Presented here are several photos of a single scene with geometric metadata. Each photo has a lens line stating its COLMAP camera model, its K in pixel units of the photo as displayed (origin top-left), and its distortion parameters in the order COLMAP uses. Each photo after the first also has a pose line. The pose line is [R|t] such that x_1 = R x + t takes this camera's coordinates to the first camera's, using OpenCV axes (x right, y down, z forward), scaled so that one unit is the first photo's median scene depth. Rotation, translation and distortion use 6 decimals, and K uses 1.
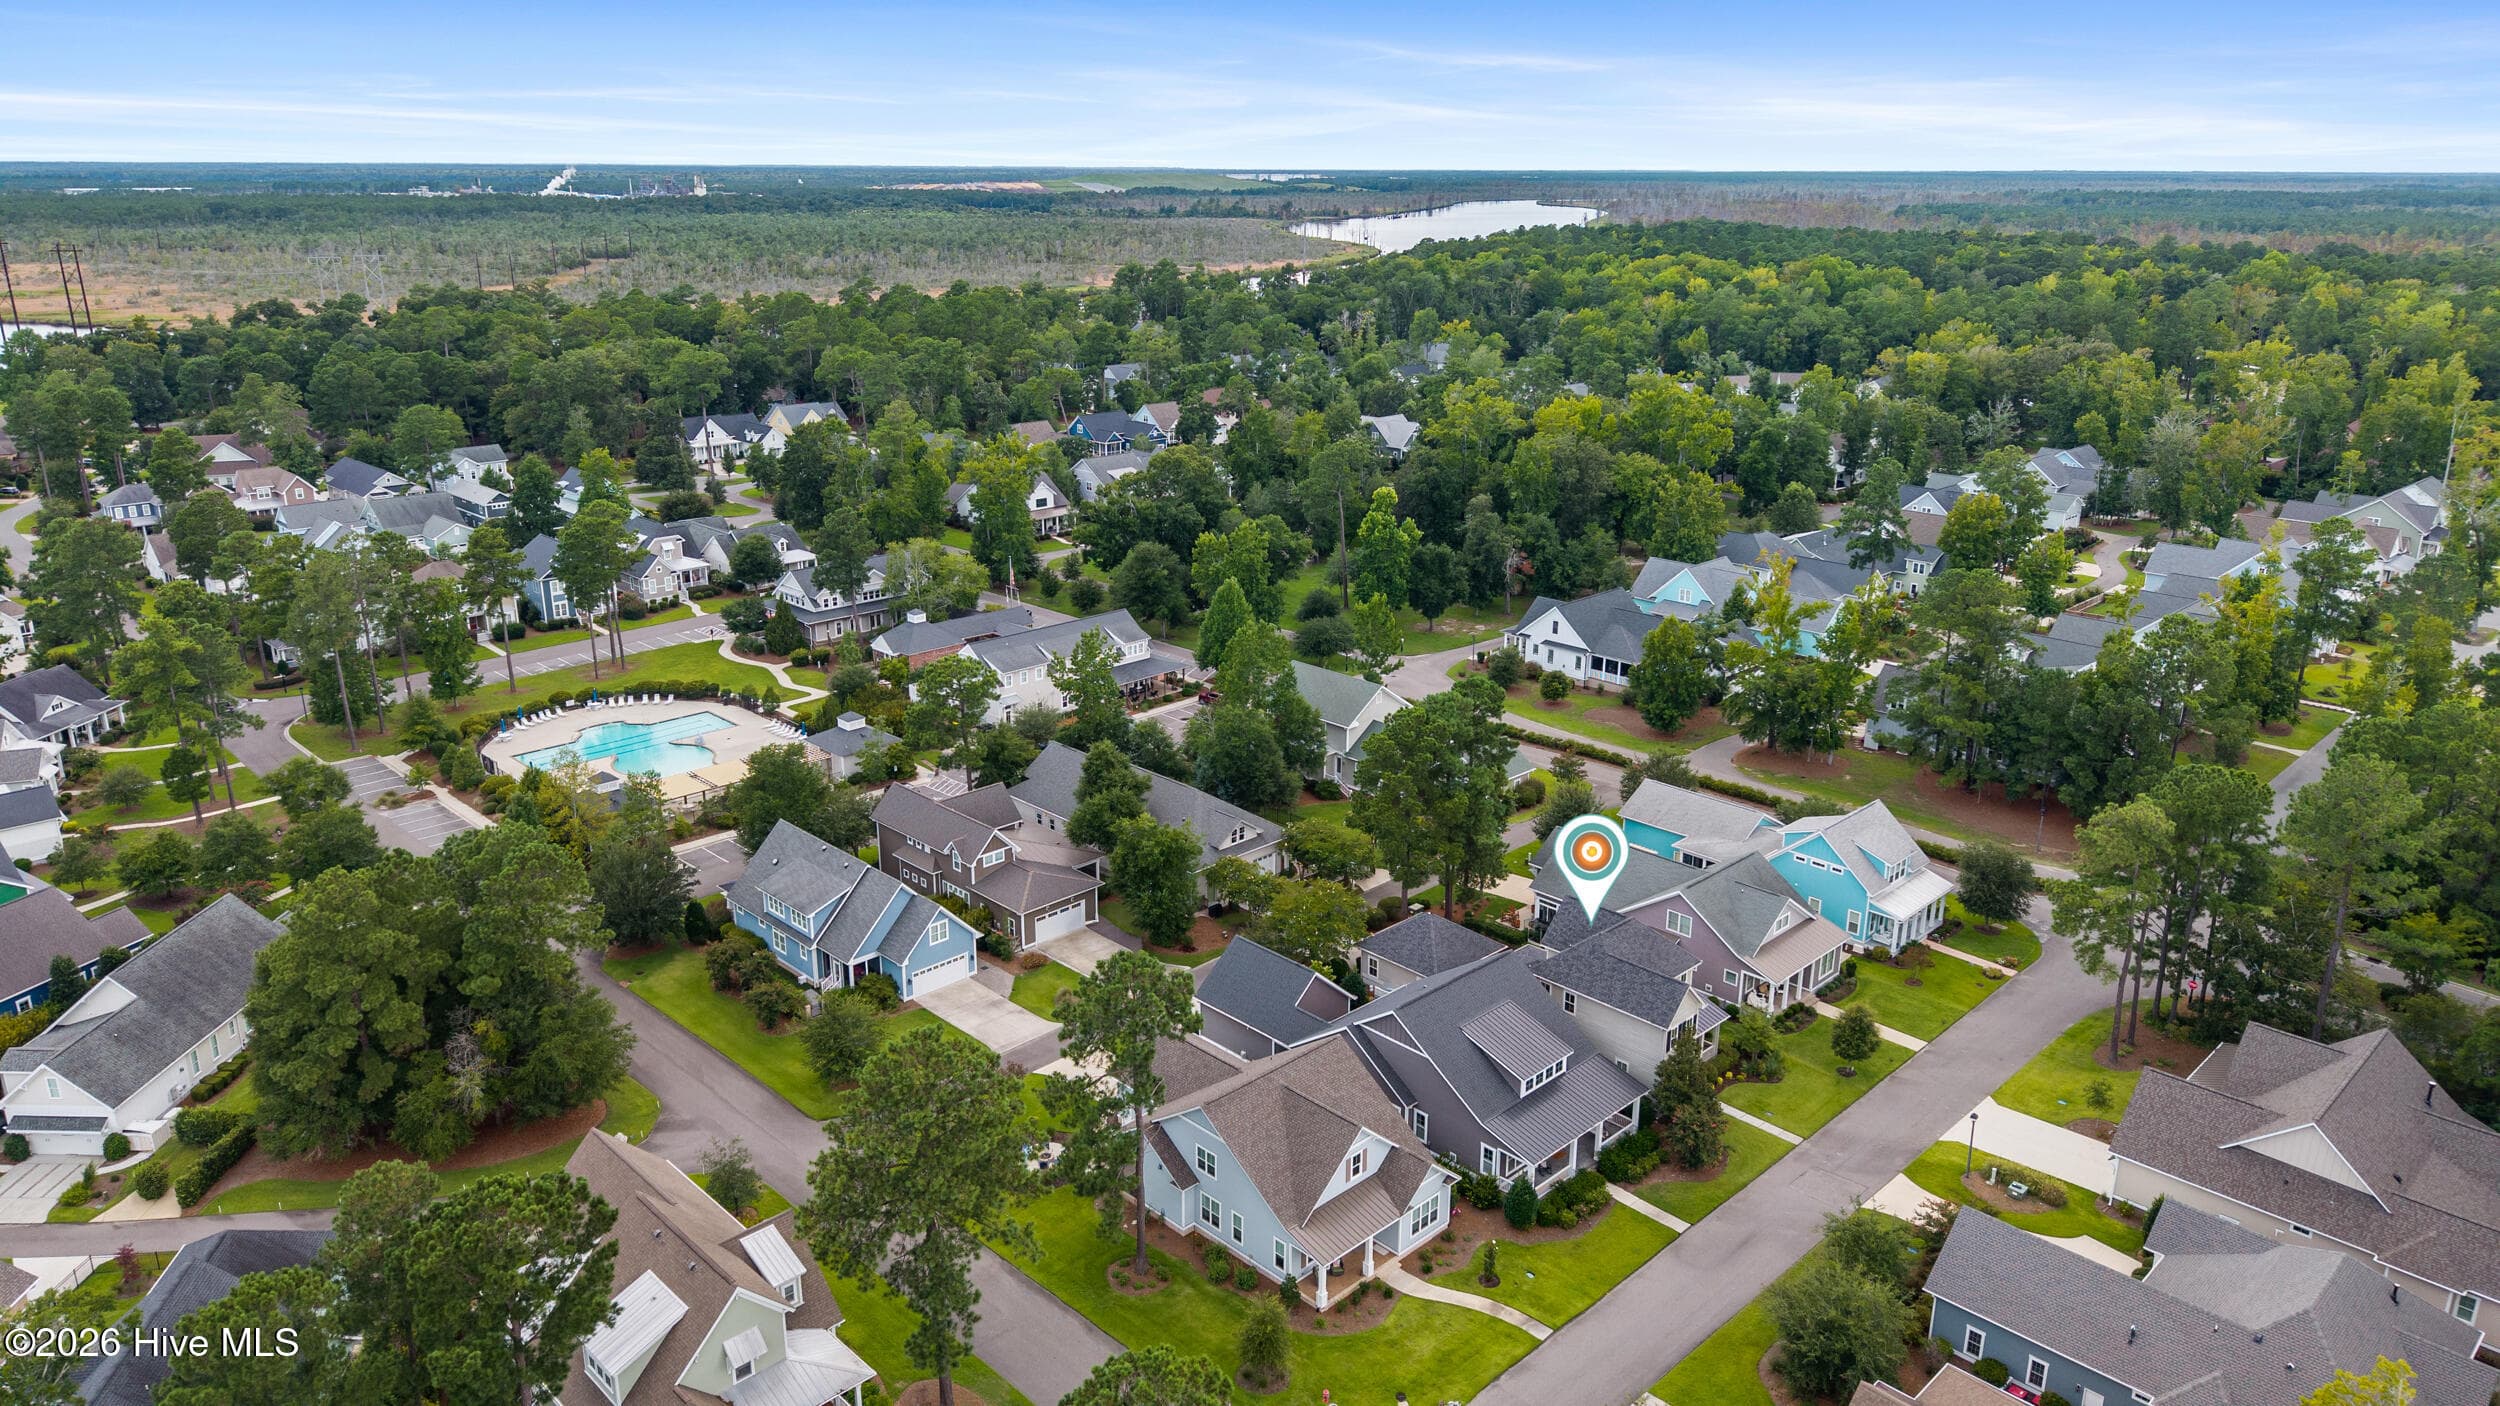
lens RADIAL K [[1659.3, 0, 1250.0], [0, 1659.3, 703.0], [0, 0, 1]] dist [0.042295, -0.056279]
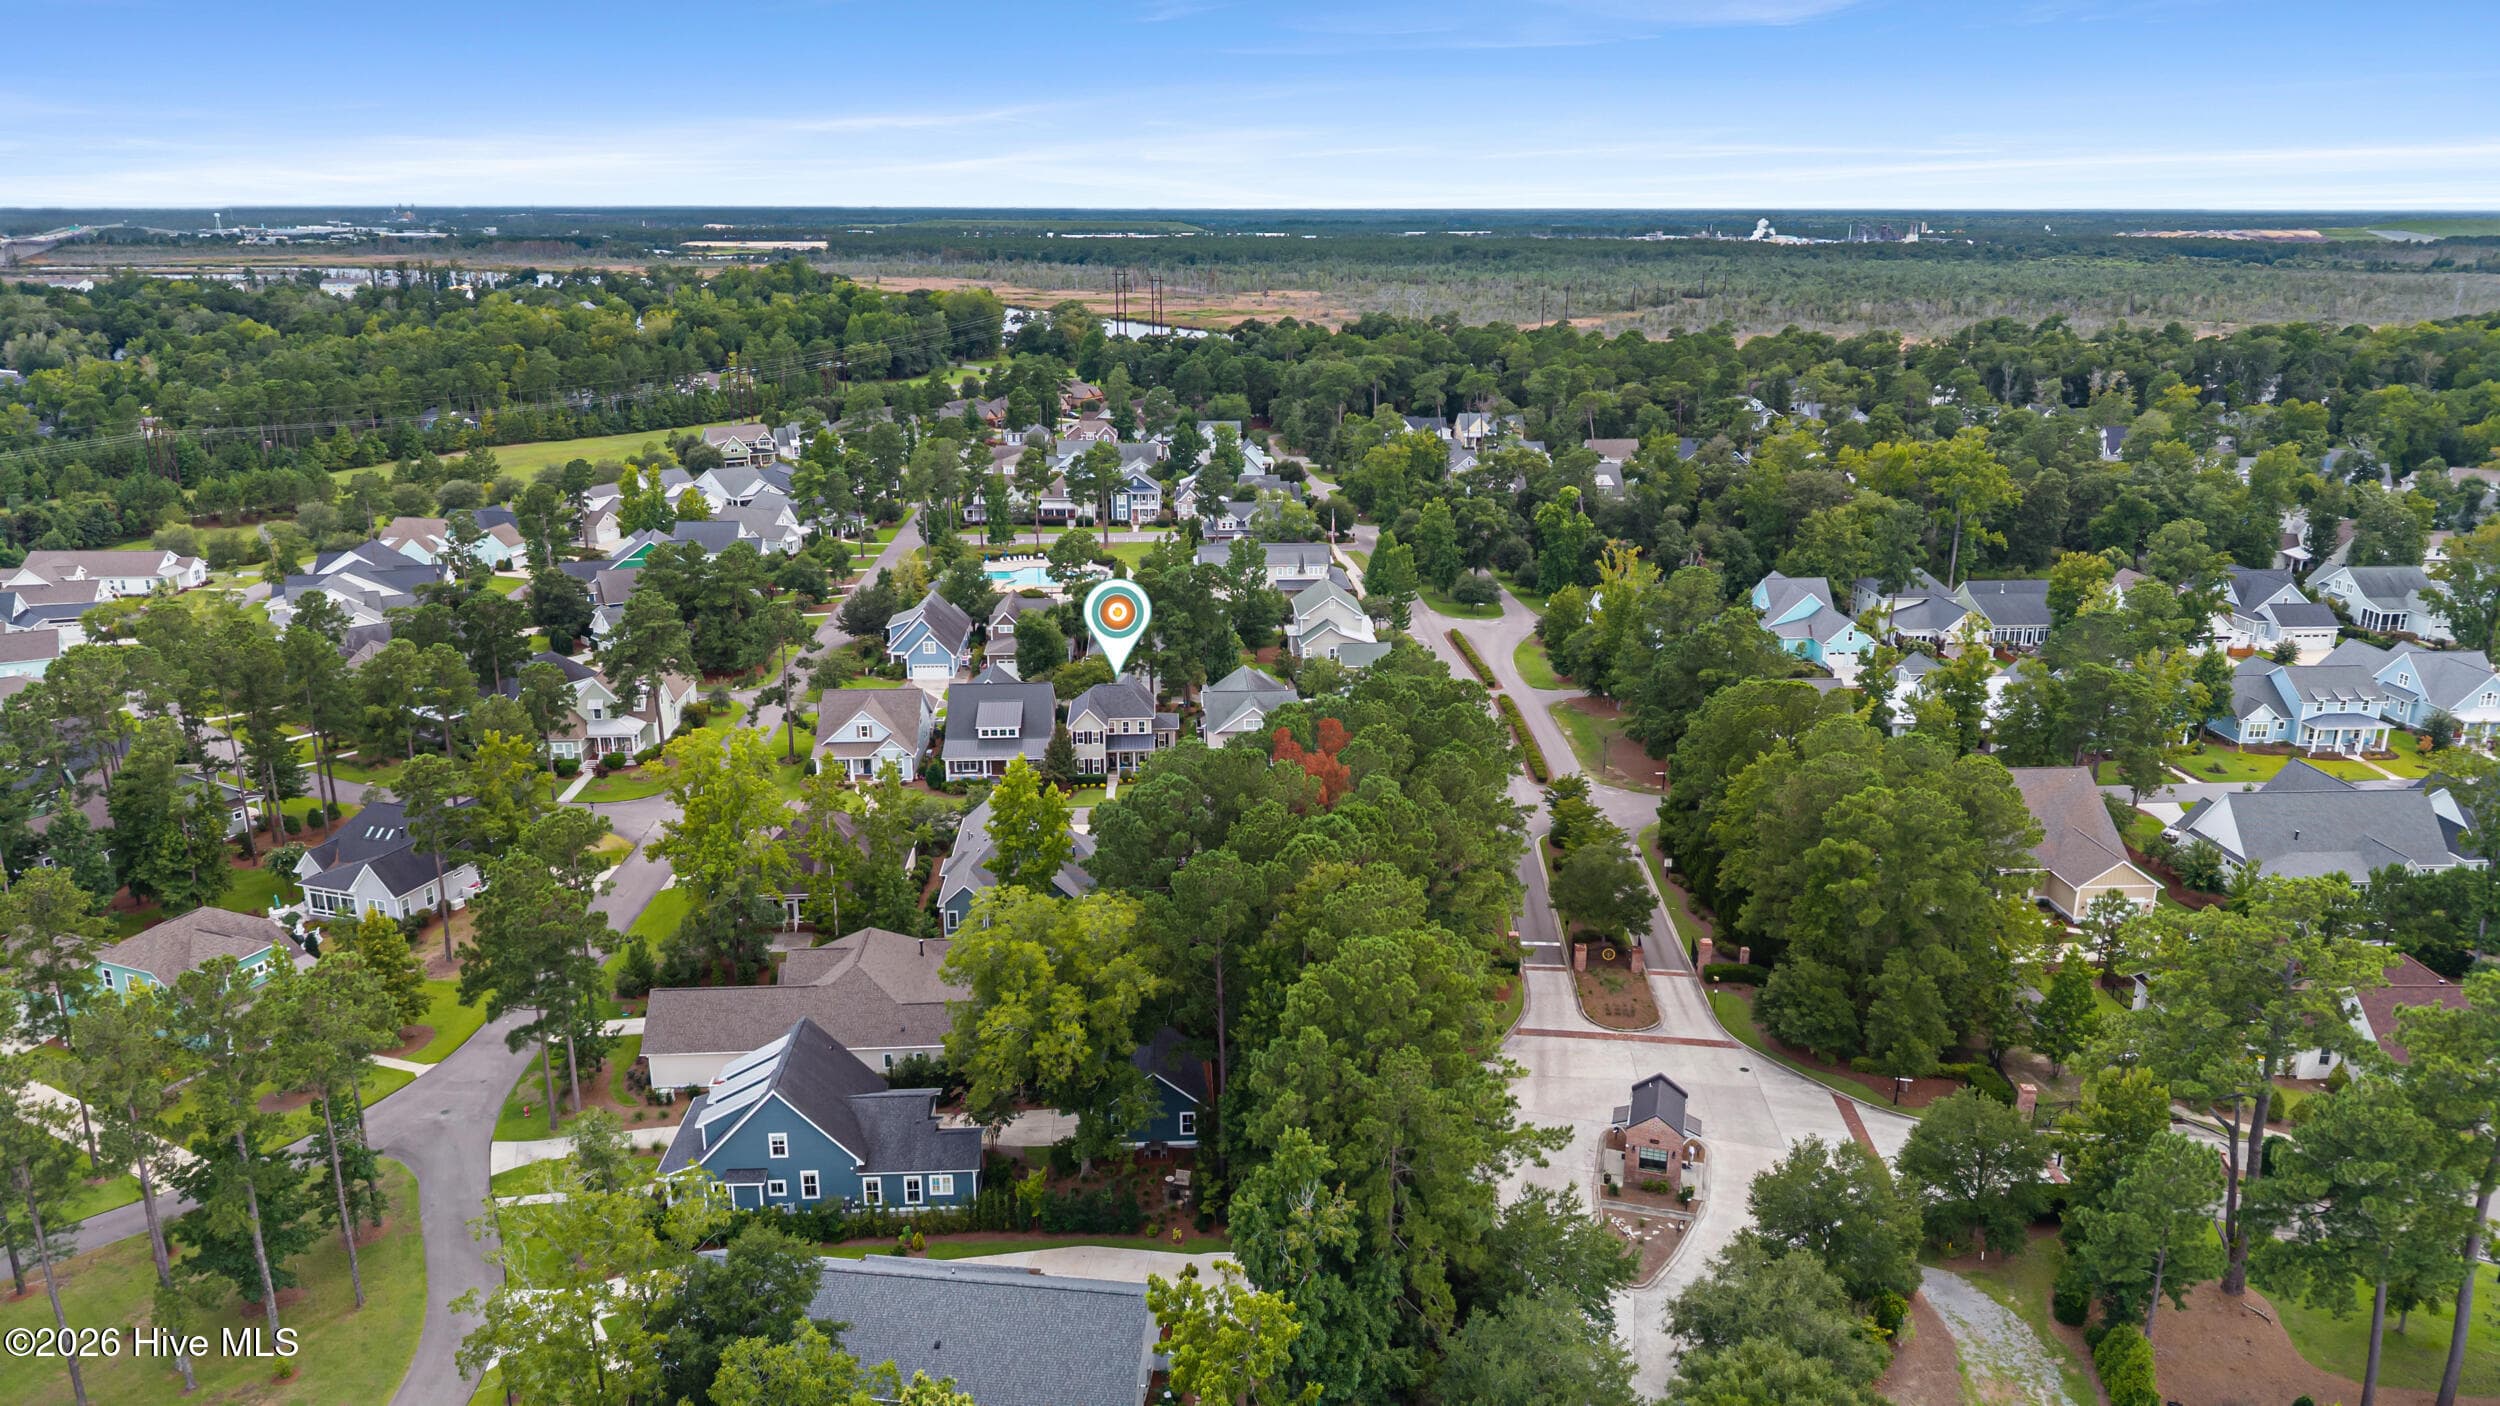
lens RADIAL K [[1659.3, 0, 1250.0], [0, 1659.3, 703.0], [0, 0, 1]] dist [0.042295, -0.056279]
pose [[0.754499, 0.184630, -0.629796, 1.003748], [-0.199908, 0.978667, 0.047414, 0.029253], [0.625114, 0.090128, 0.775312, -0.173124]]
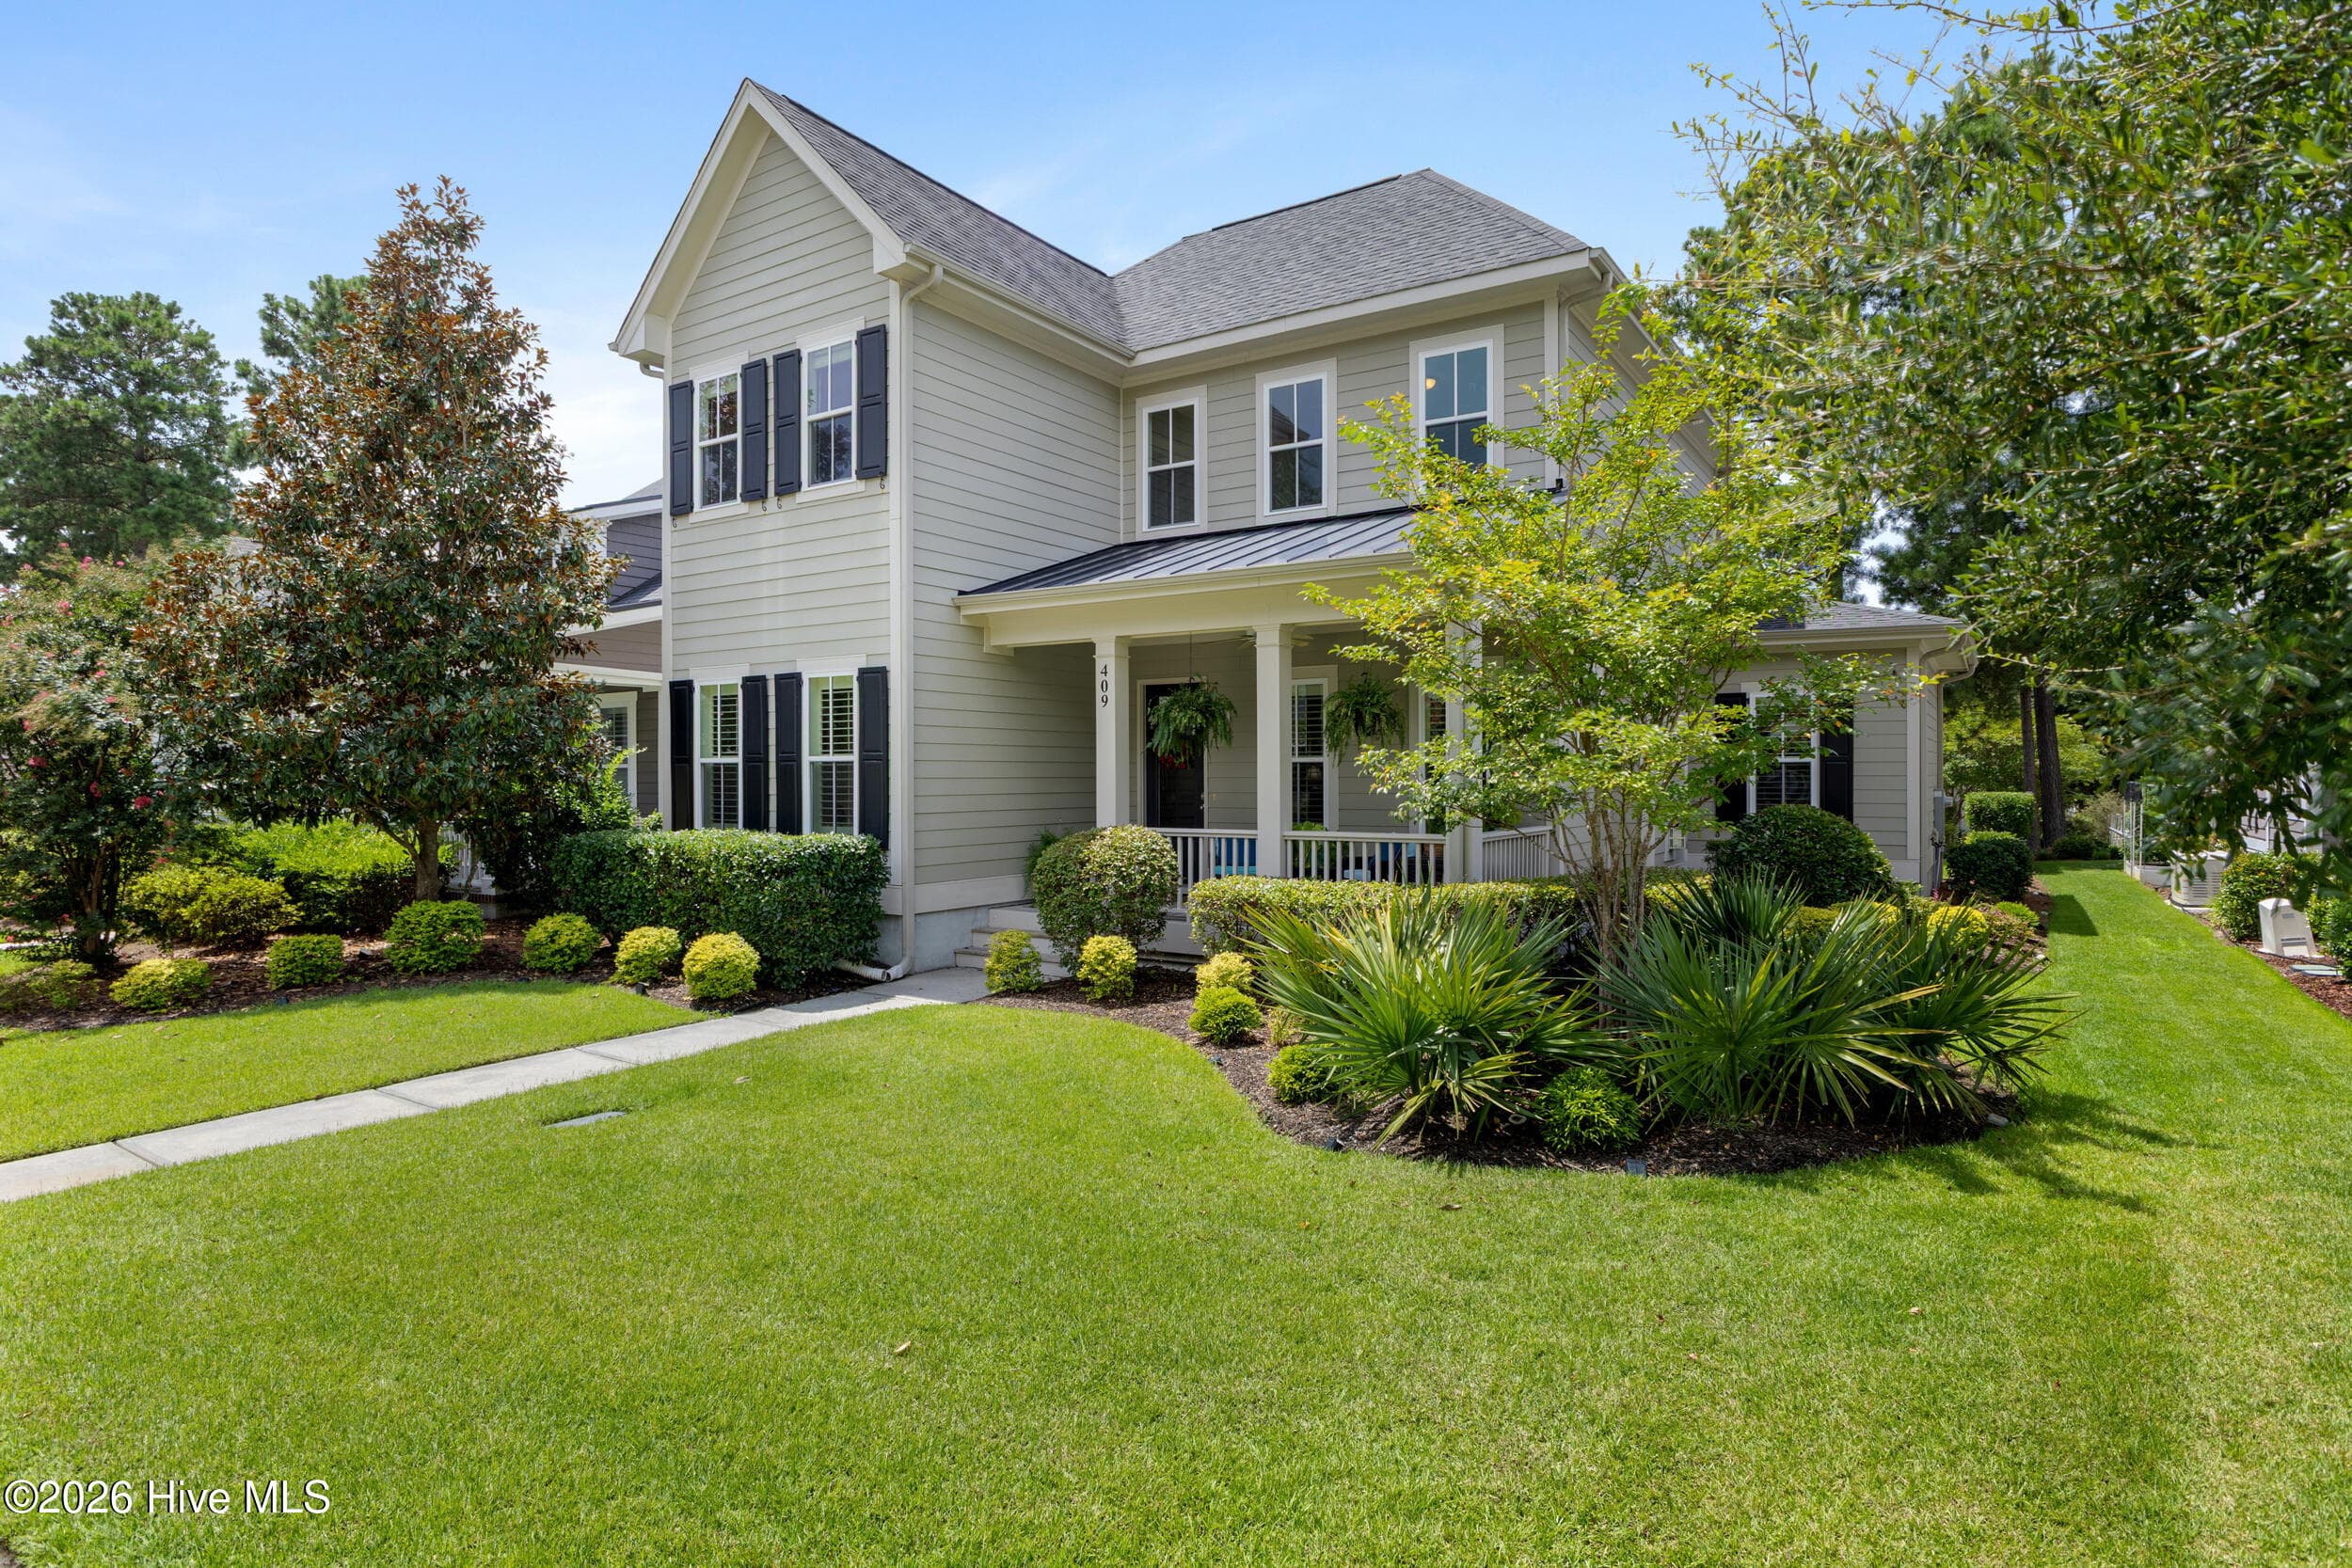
lens RADIAL K [[1248.1, 0, 1176.0], [0, 1248.1, 784.0], [0, 0, 1]] dist [-0.044062, 0.036807]
pose [[0.217194, 0.003497, -0.976122, 0.263323], [-0.293629, 0.953912, -0.061917, 0.151845], [0.930918, 0.300066, 0.208211, 0.687043]]
